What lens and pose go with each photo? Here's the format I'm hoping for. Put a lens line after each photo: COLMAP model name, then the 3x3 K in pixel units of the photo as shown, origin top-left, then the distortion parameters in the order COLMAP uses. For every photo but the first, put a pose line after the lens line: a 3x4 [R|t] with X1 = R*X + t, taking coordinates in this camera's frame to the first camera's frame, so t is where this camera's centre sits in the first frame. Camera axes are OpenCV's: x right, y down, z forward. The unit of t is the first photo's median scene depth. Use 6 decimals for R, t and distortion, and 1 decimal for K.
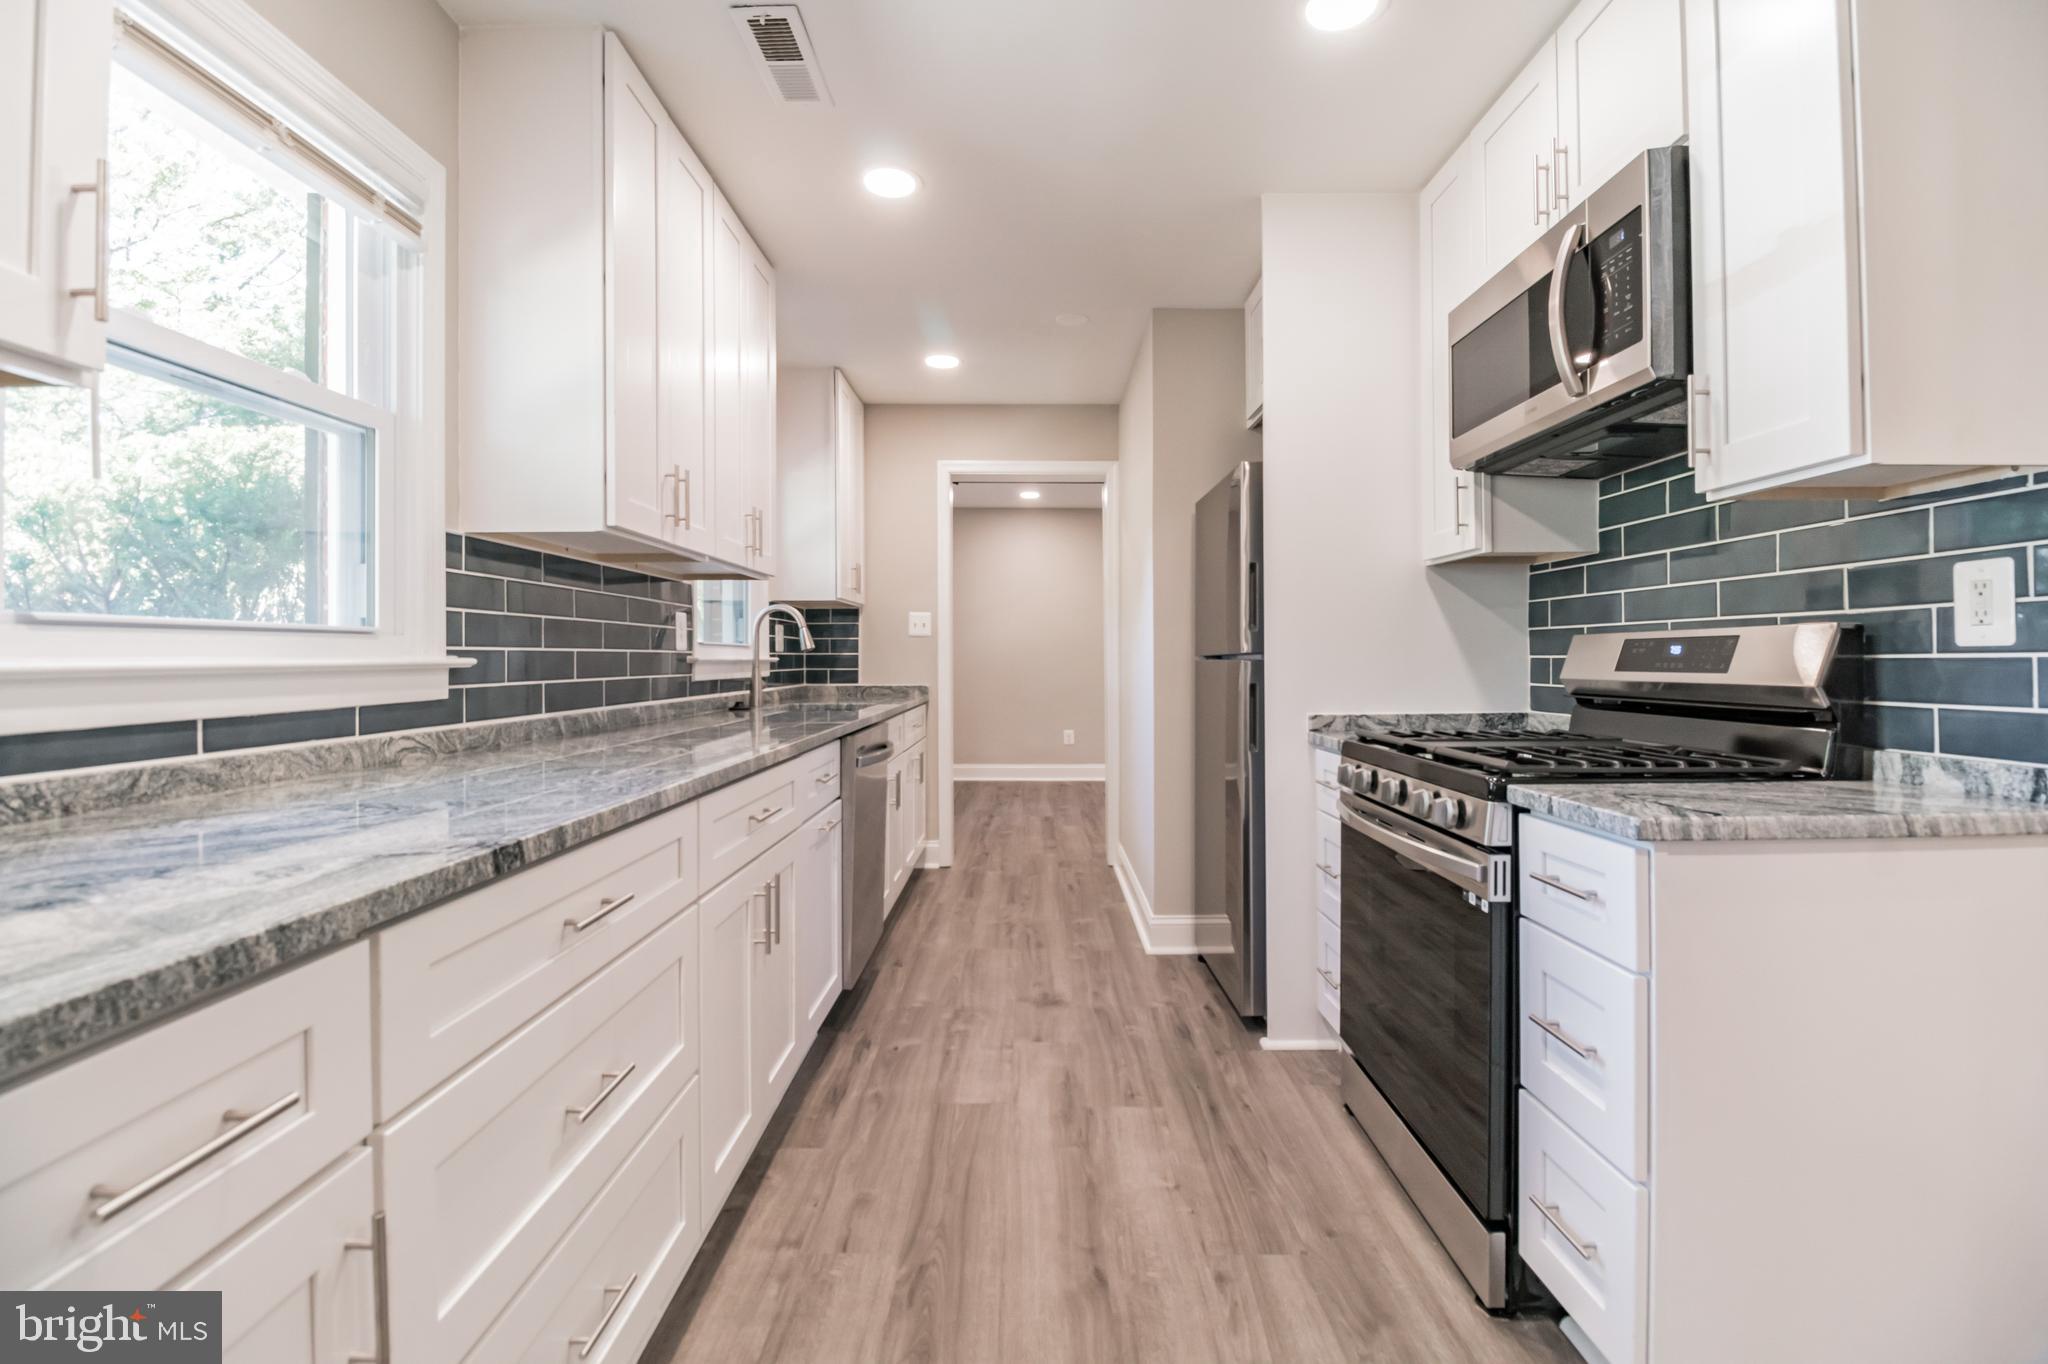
lens RADIAL K [[917.9, 0, 1026.2], [0, 917.9, 662.6], [0, 0, 1]] dist [0.002976, -0.014119]
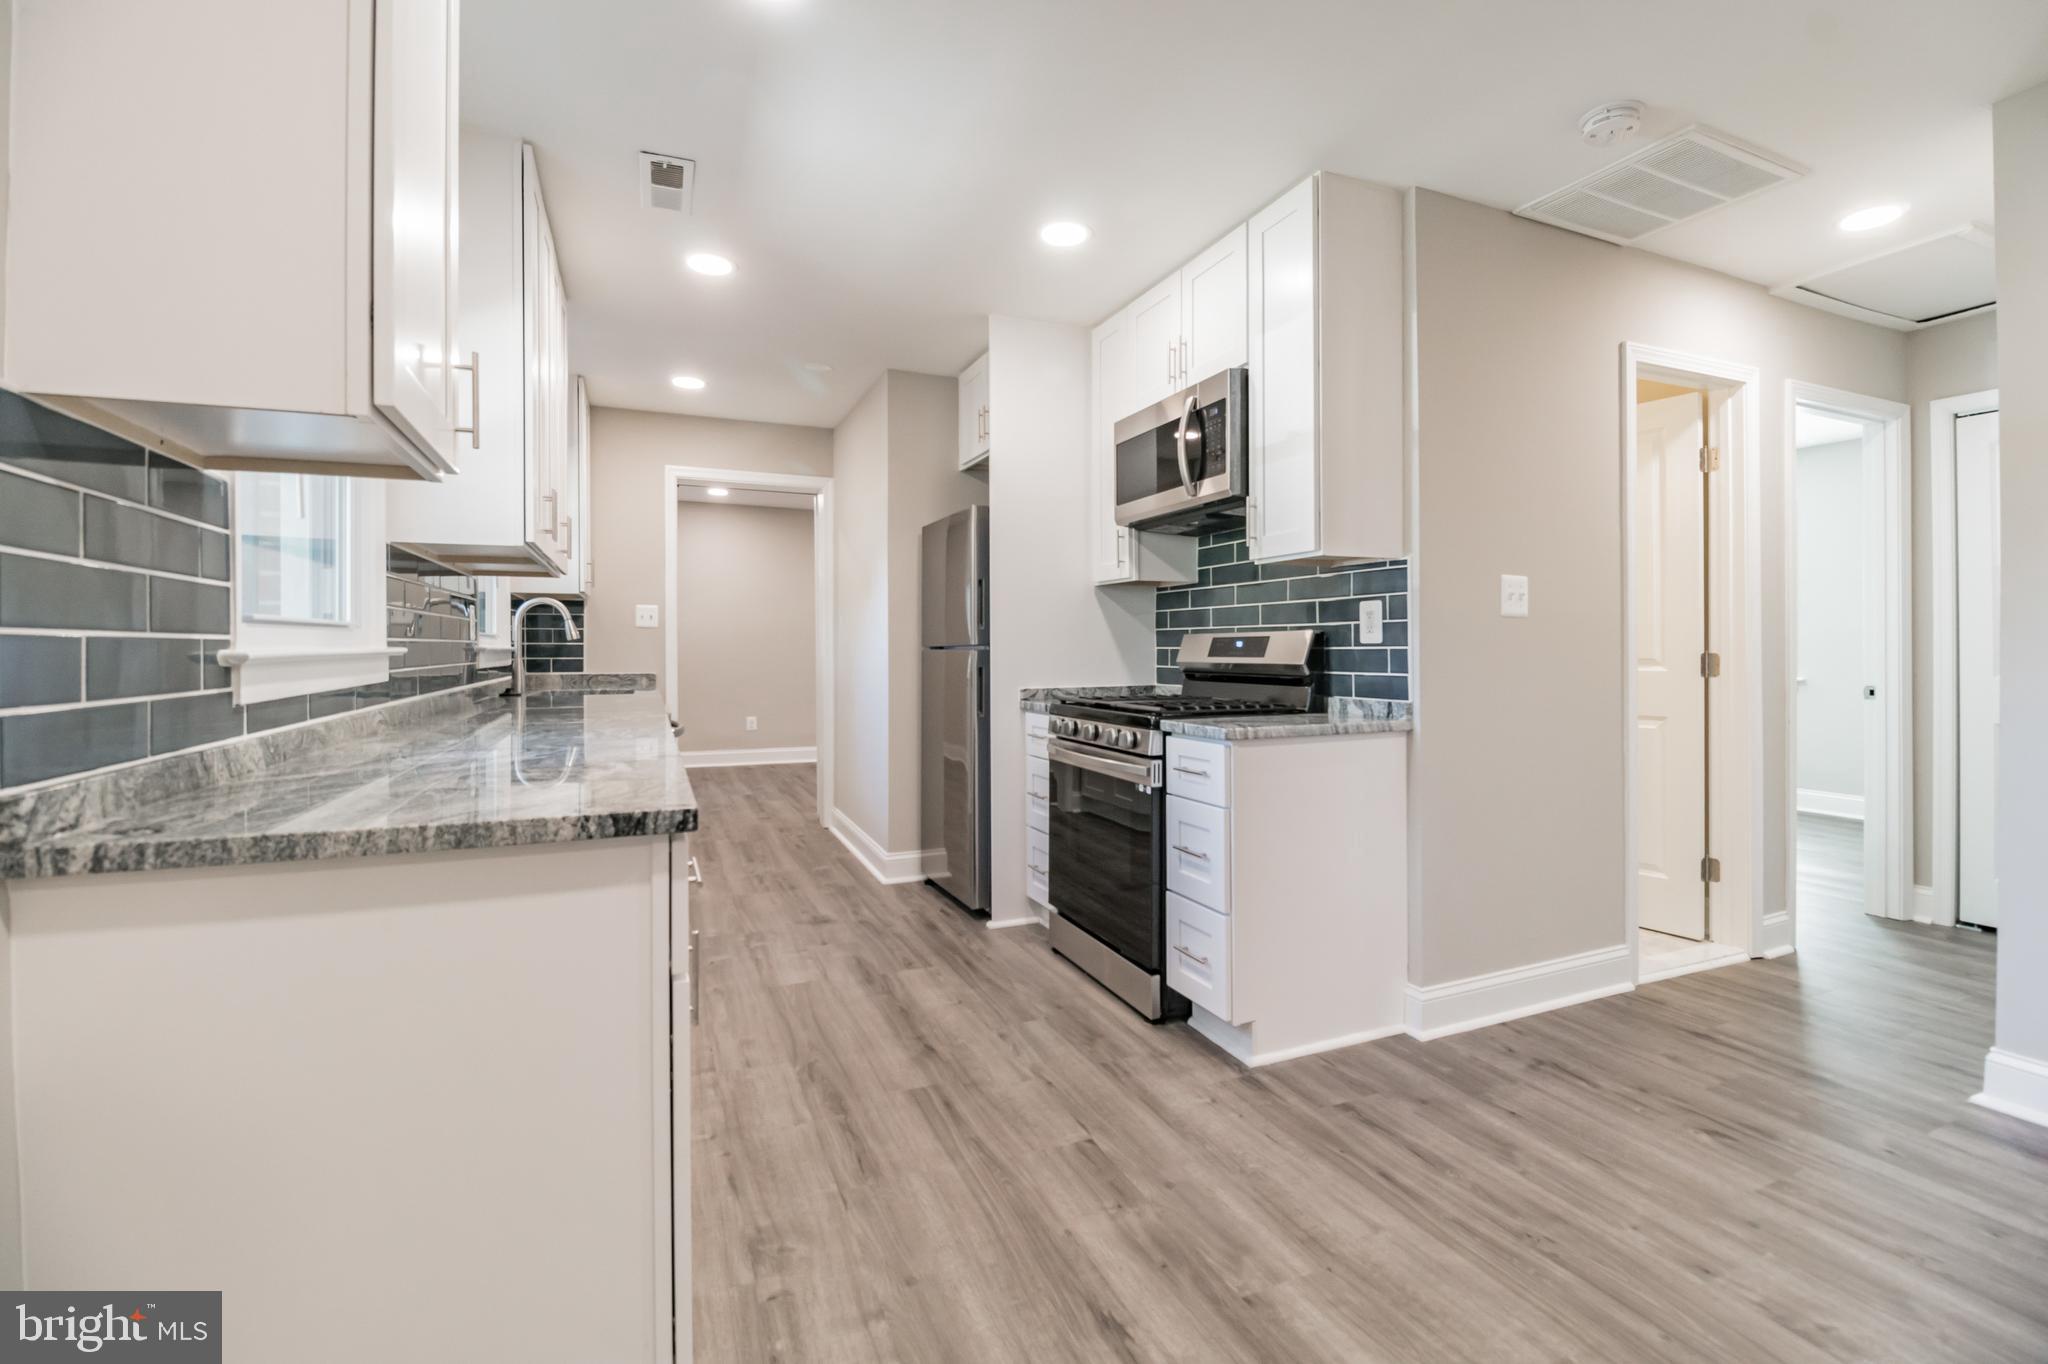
lens RADIAL K [[917.9, 0, 1026.2], [0, 917.9, 662.6], [0, 0, 1]] dist [0.002976, -0.014119]
pose [[0.922506, -0.004157, 0.385961, -0.315658], [0.000079, 0.999944, 0.010580, 0.002434], [-0.385983, -0.009730, 0.922455, -0.422753]]
